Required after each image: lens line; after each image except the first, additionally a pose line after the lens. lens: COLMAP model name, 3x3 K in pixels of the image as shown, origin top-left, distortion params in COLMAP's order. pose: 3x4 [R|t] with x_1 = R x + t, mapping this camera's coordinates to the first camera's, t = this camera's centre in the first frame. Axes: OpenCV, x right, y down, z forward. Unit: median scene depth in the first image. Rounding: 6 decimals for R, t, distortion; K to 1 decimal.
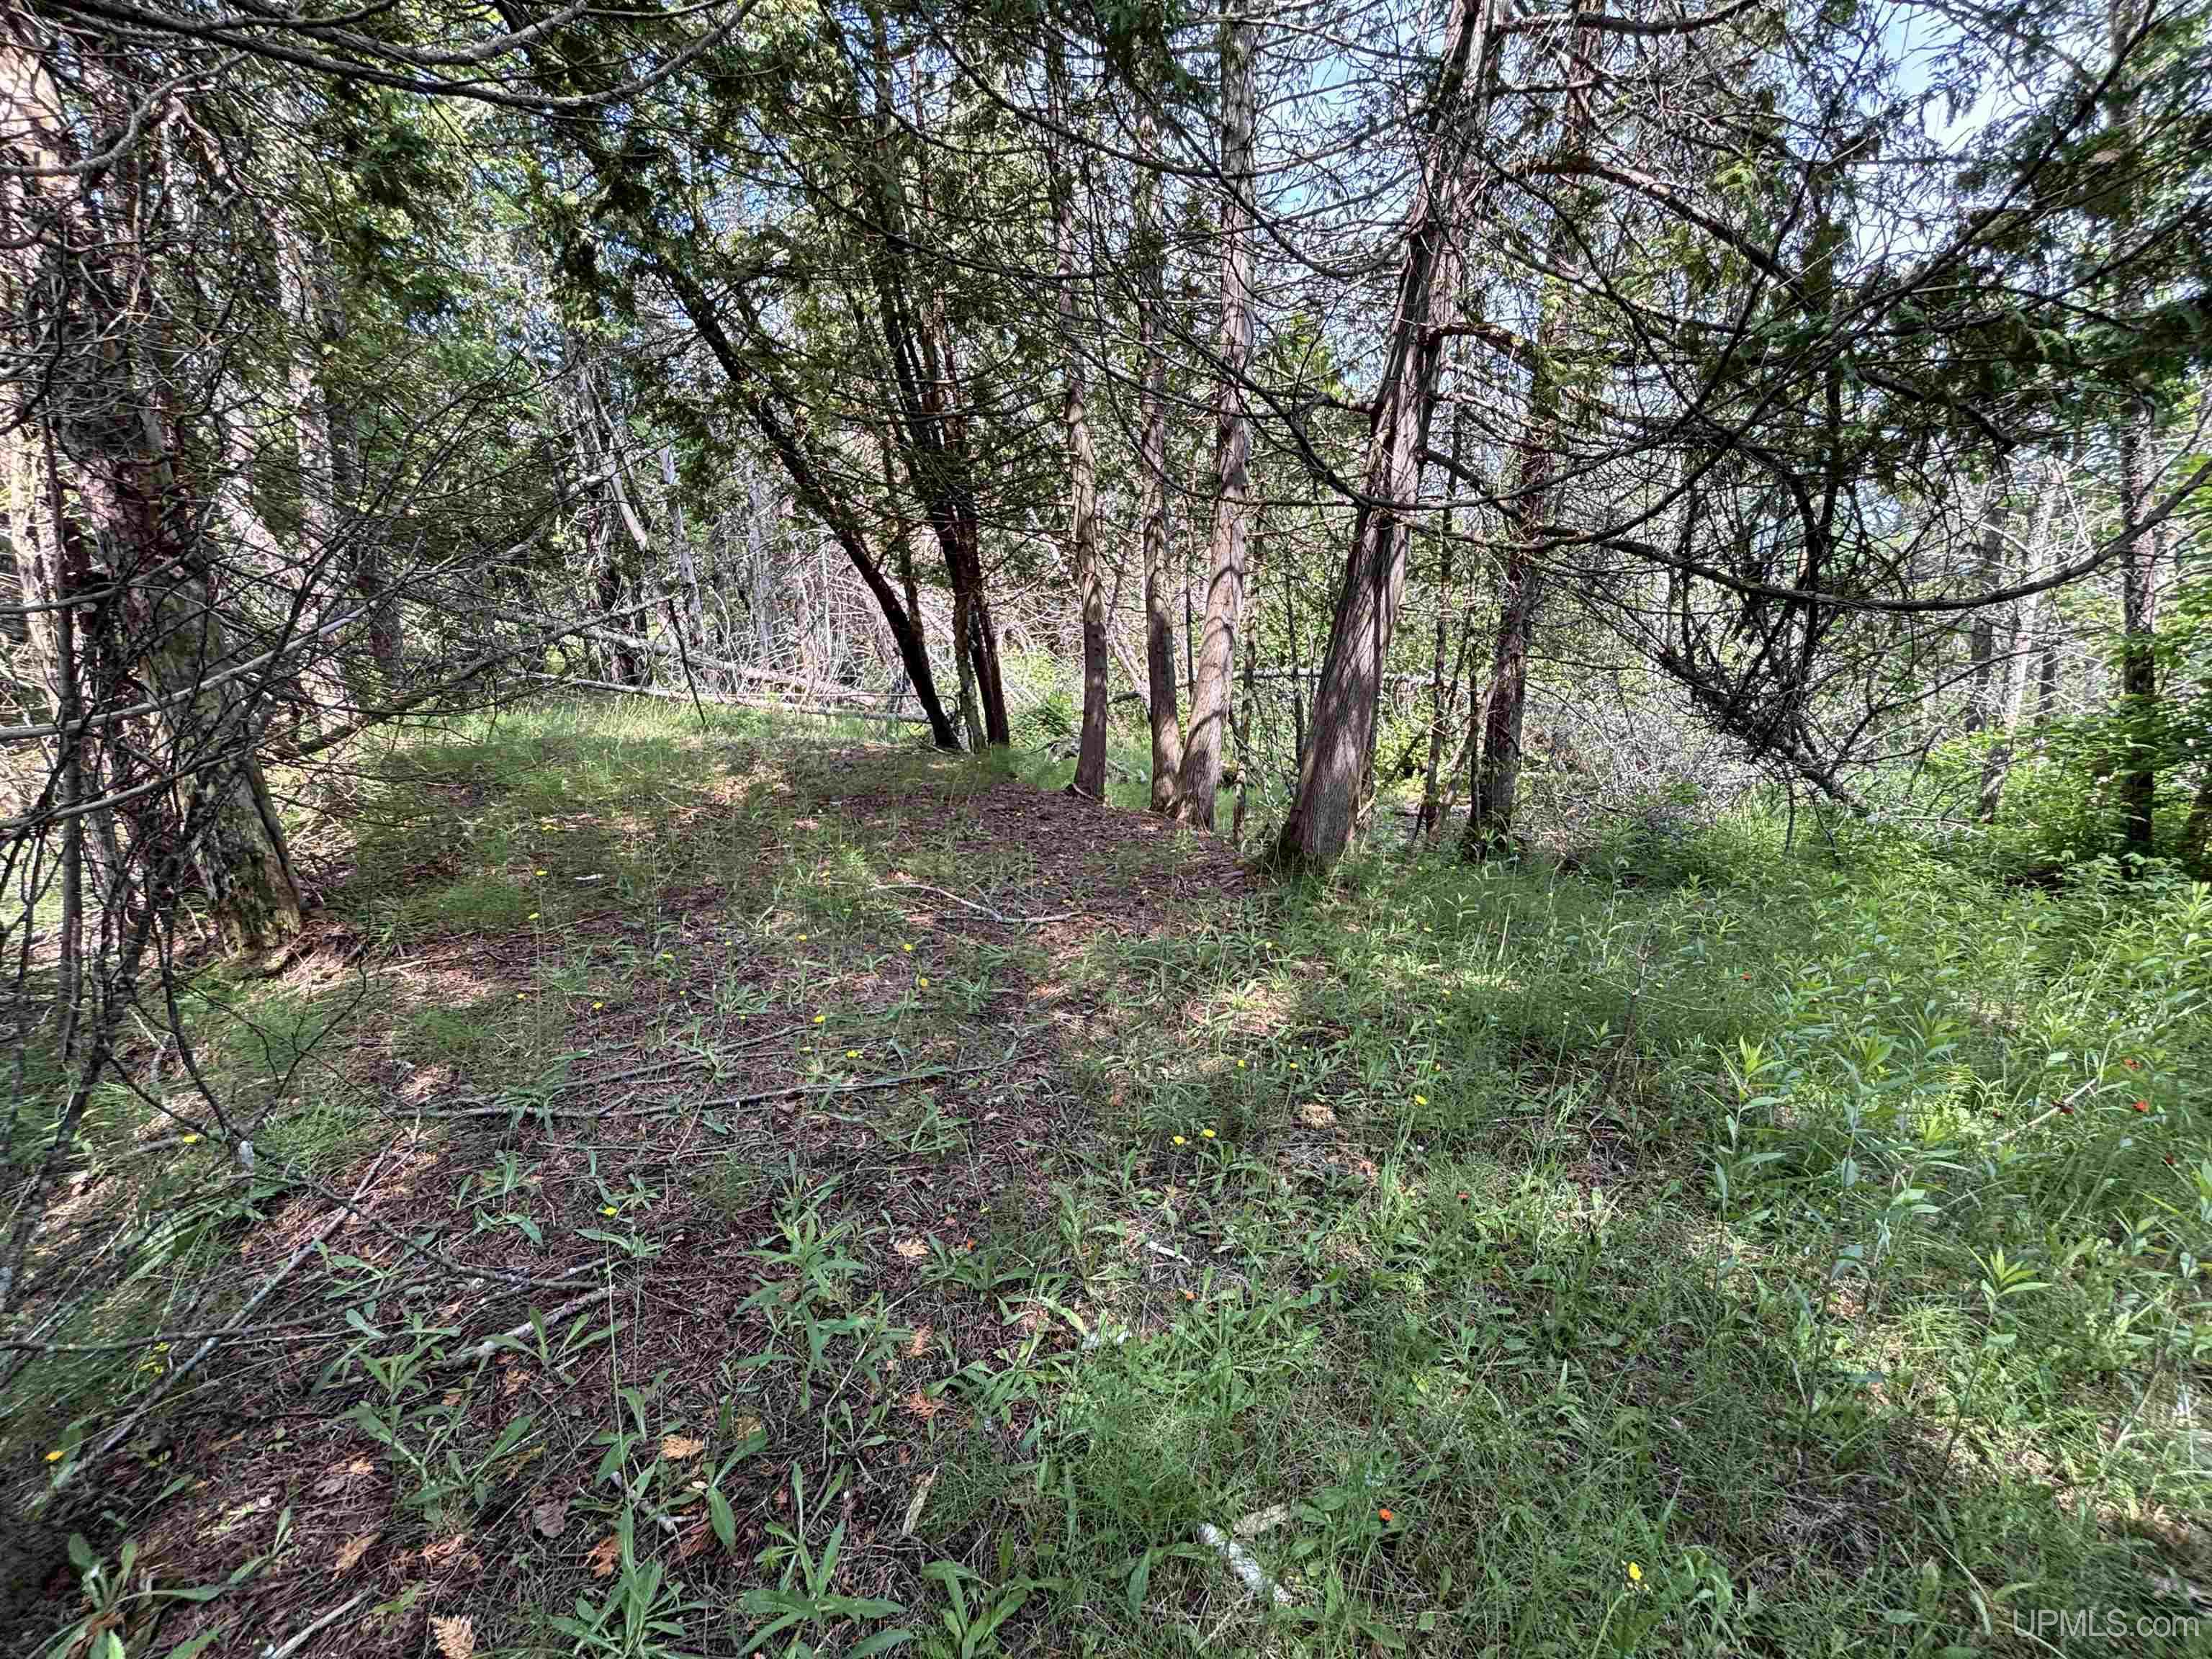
lens RADIAL K [[892.2, 0, 1121.4], [0, 892.2, 820.2], [0, 0, 1]] dist [0.003969, 0.000088]
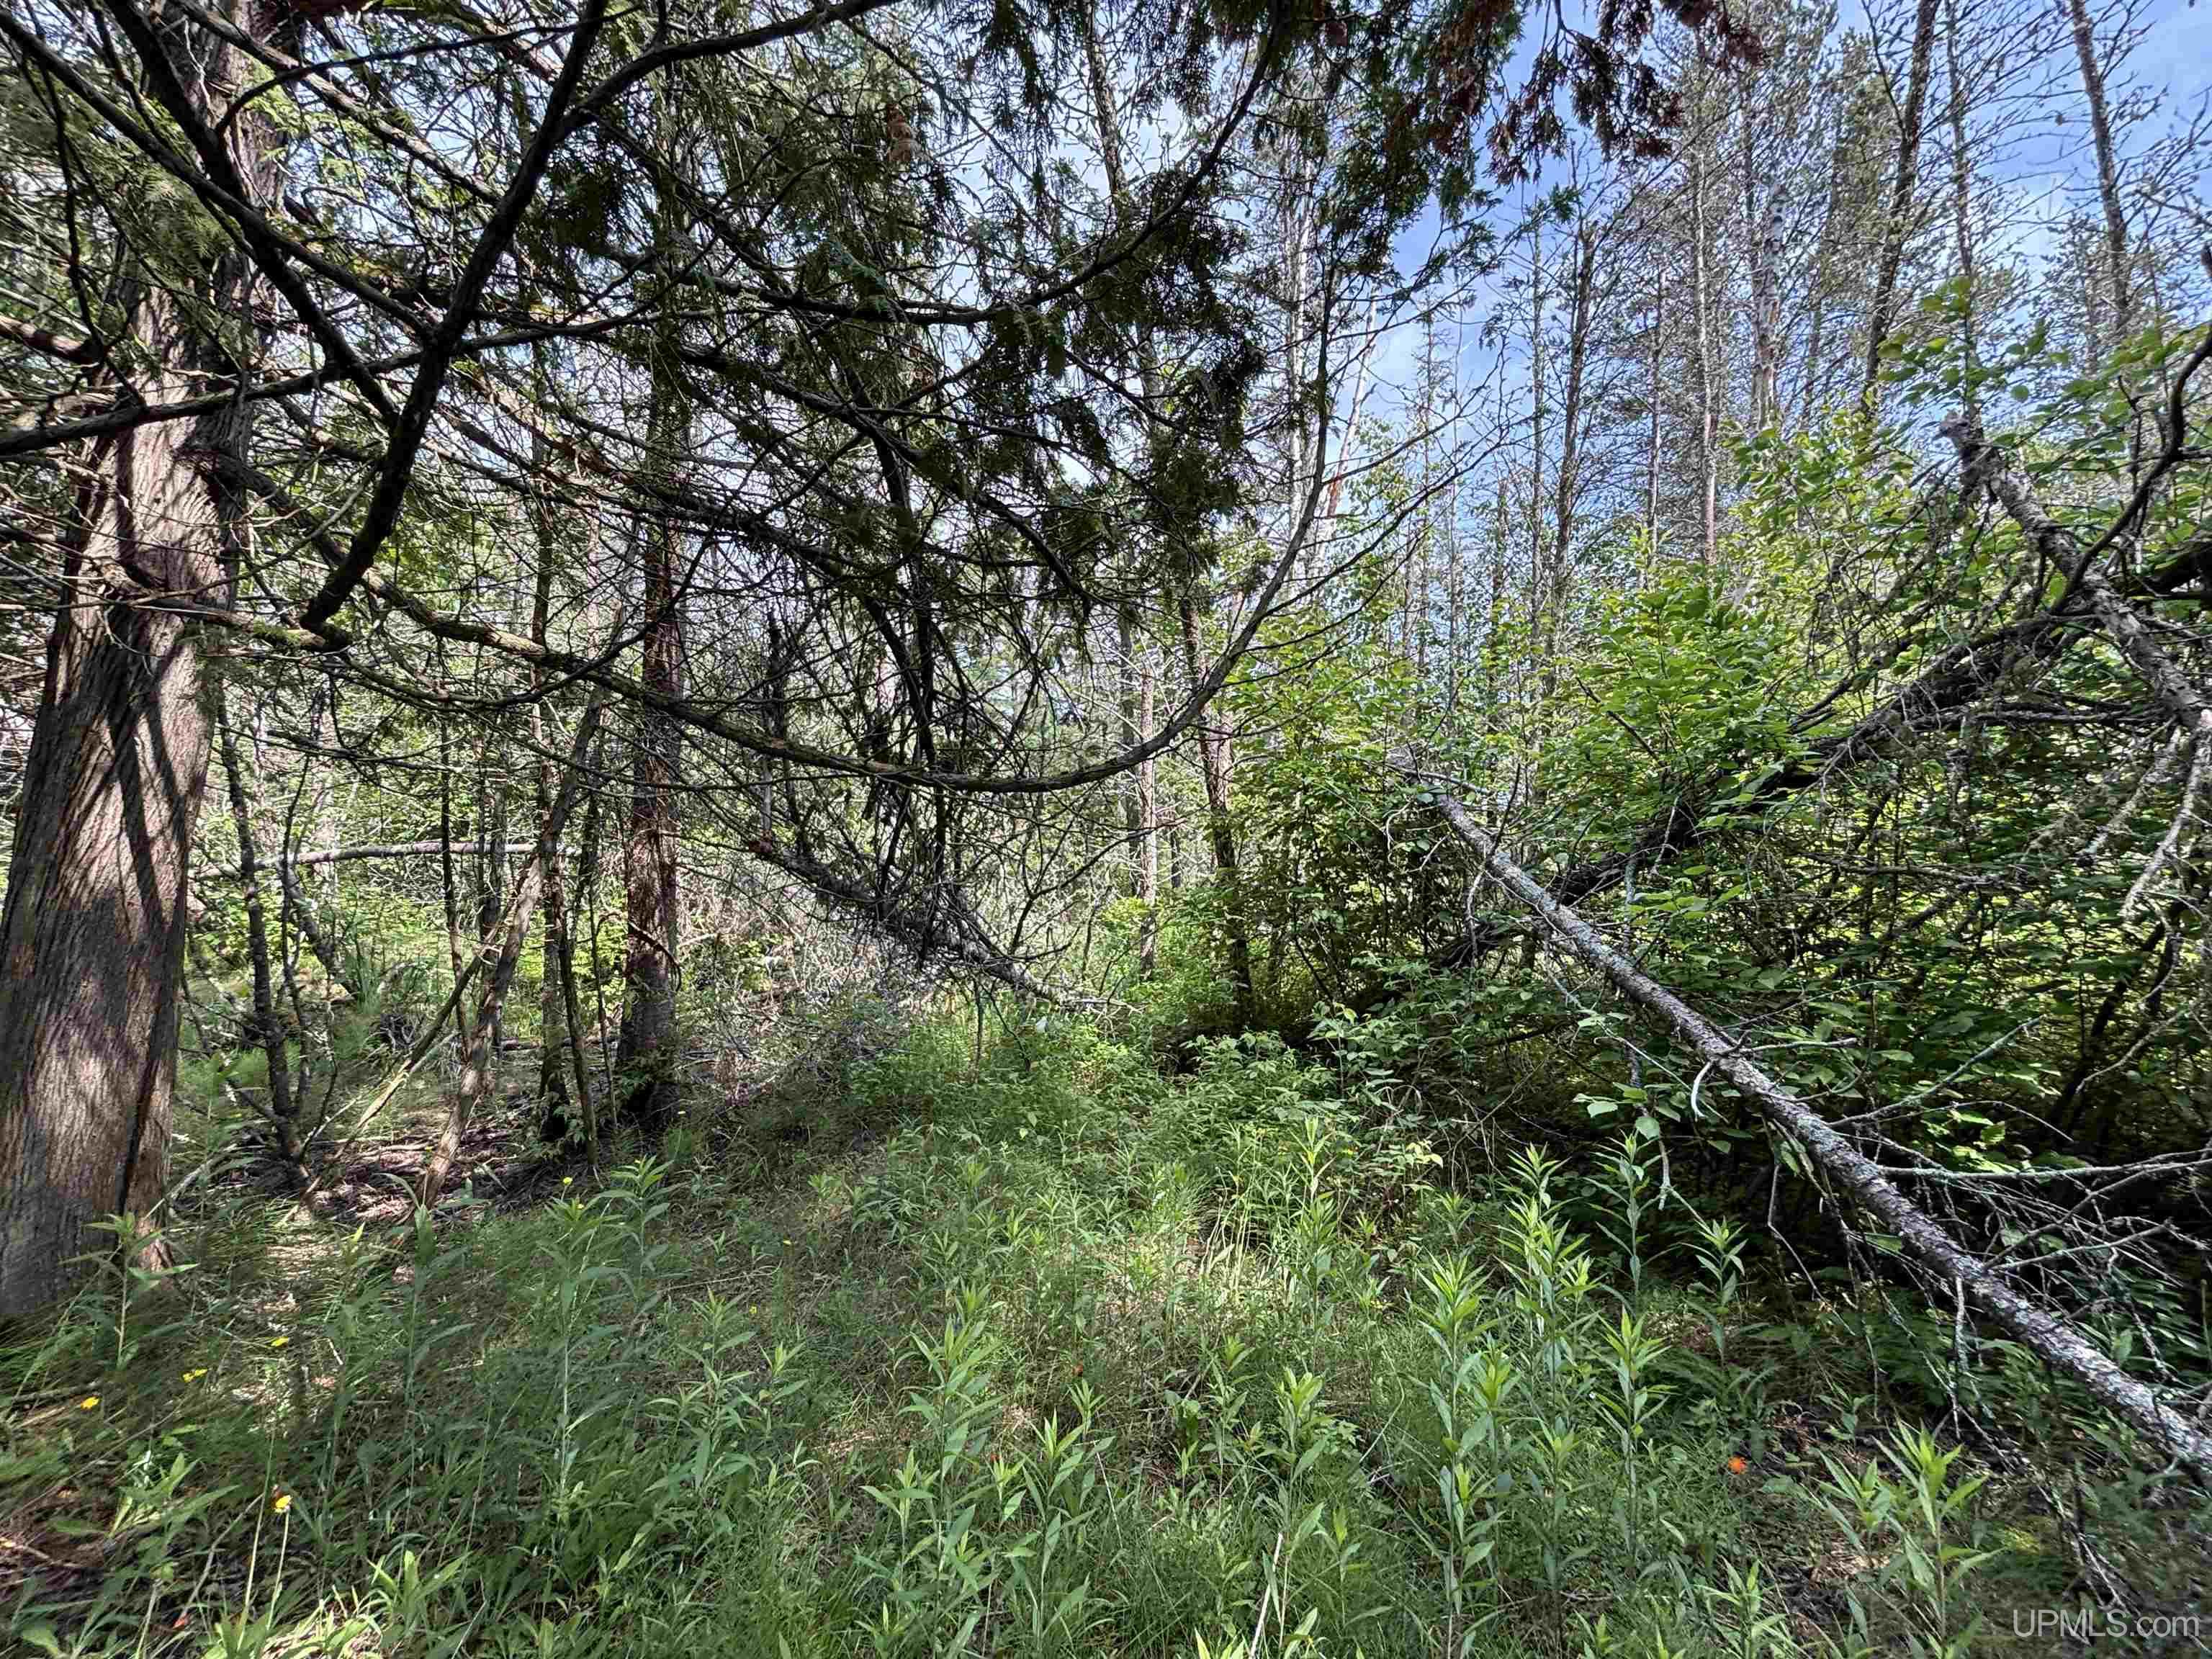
lens RADIAL K [[892.2, 0, 1102.1], [0, 892.2, 824.5], [0, 0, 1]] dist [0.003969, 0.000088]
pose [[0.758932, -0.008999, 0.651108, 0.306379], [0.125044, 0.983309, -0.132161, -0.063769], [-0.639051, 0.181718, 0.747390, 0.270450]]
